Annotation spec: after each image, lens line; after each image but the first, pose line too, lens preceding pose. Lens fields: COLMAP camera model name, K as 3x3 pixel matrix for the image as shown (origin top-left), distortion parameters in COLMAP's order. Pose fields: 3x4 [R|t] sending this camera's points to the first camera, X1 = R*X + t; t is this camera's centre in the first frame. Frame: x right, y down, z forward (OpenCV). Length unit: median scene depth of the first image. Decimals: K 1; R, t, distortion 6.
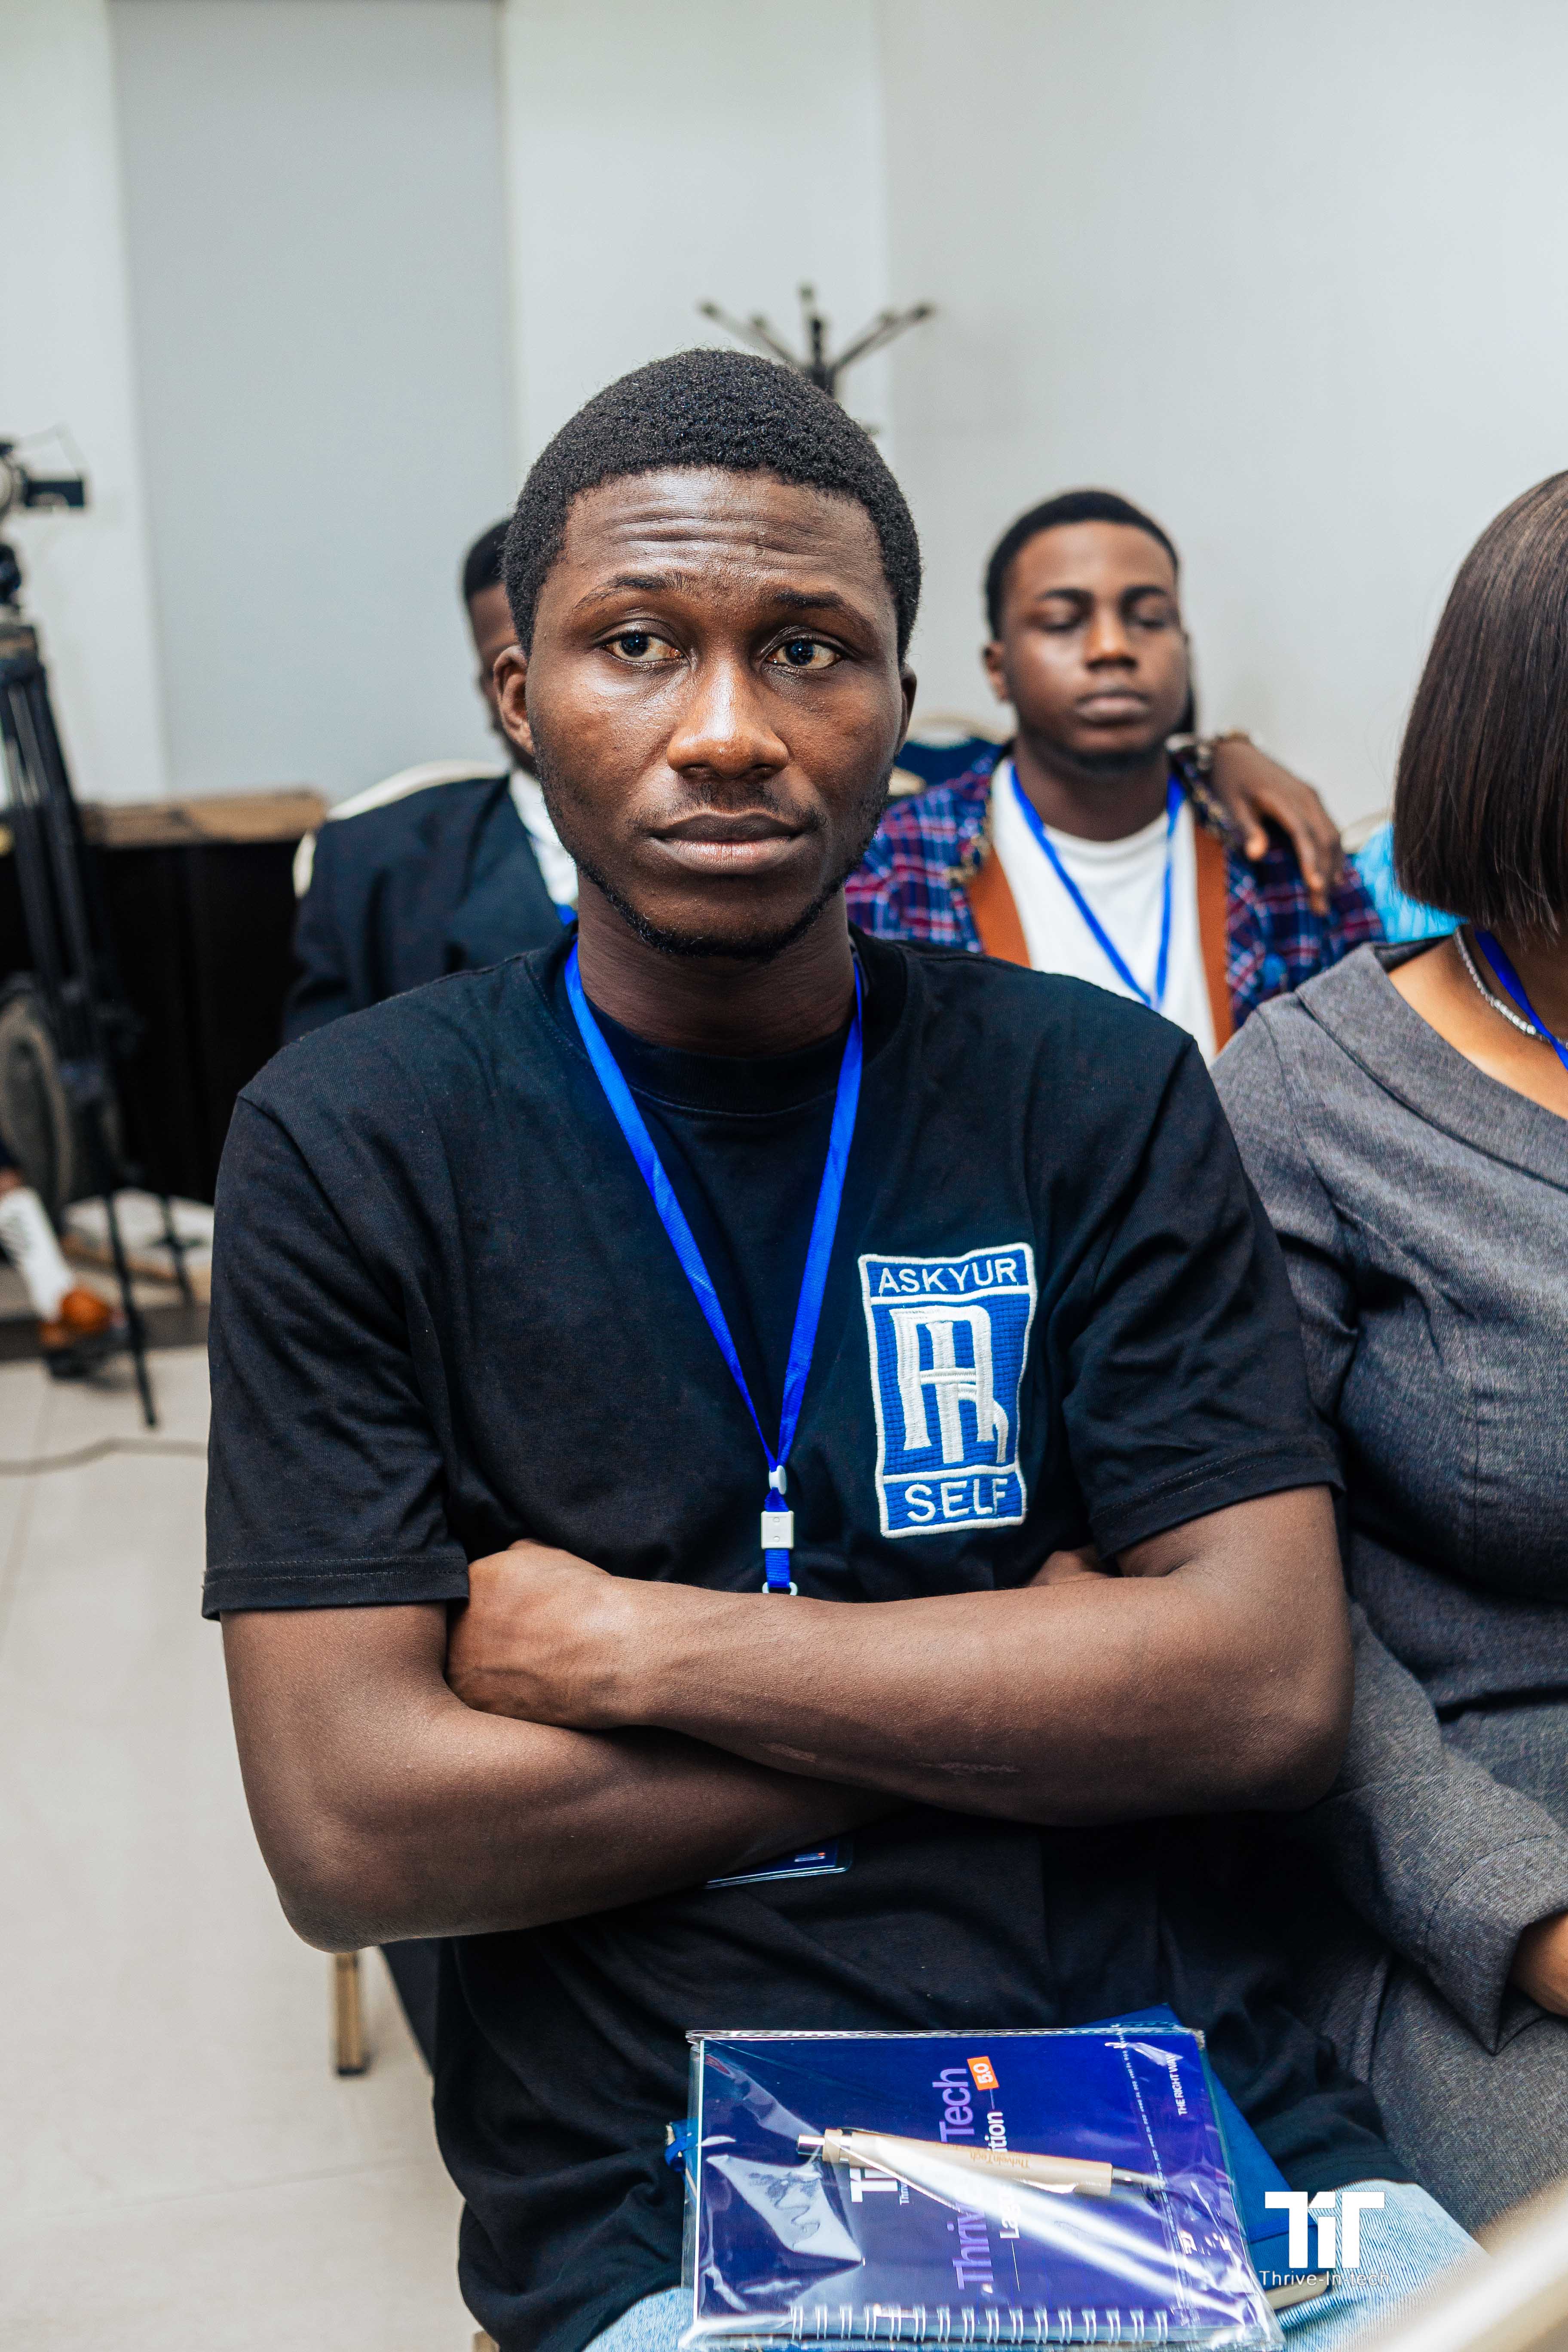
lens RADIAL K [[2281.3, 0, 784.7], [0, 2281.3, 1384.3], [0, 0, 1]] dist [-0.092189, 0.013140]
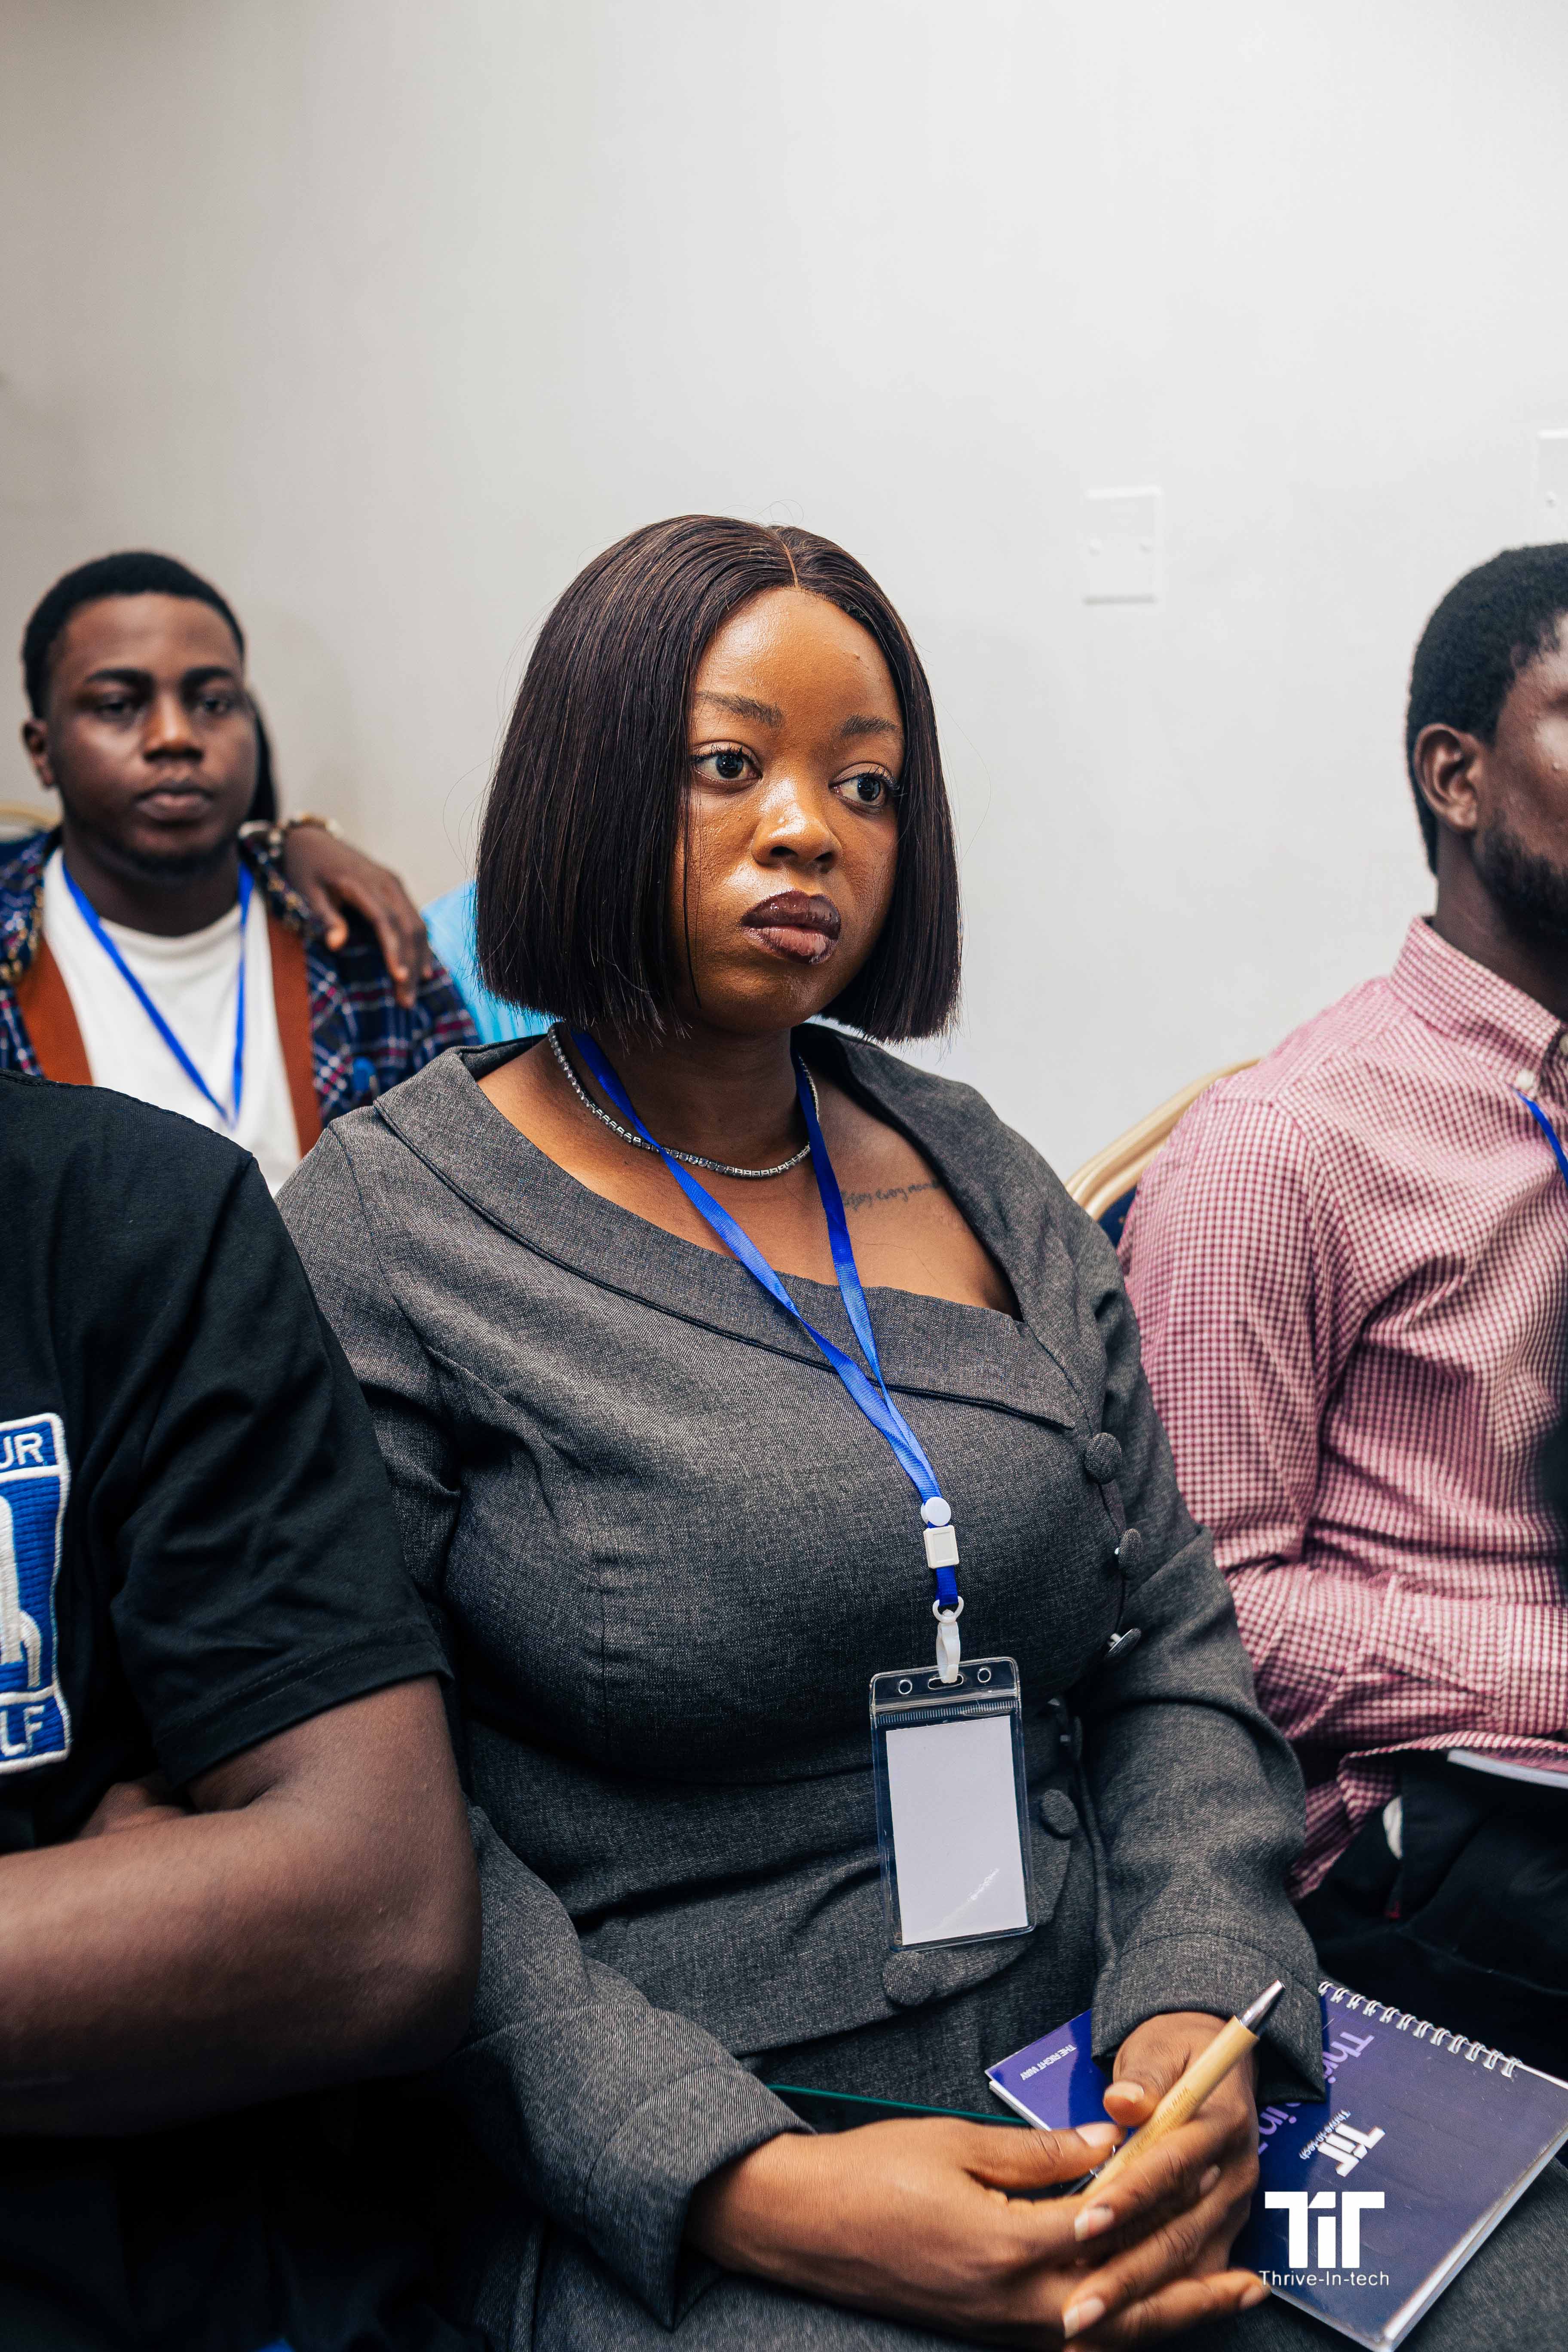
lens RADIAL K [[2318.9, 0, 784.0], [0, 2318.9, 1176.0], [0, 0, 1]] dist [-0.168536, -0.000318]
pose [[0.927738, -0.011944, 0.373041, 0.043320], [0.061665, 0.990657, -0.121639, -0.029272], [-0.368102, 0.135853, 0.919807, 0.138793]]
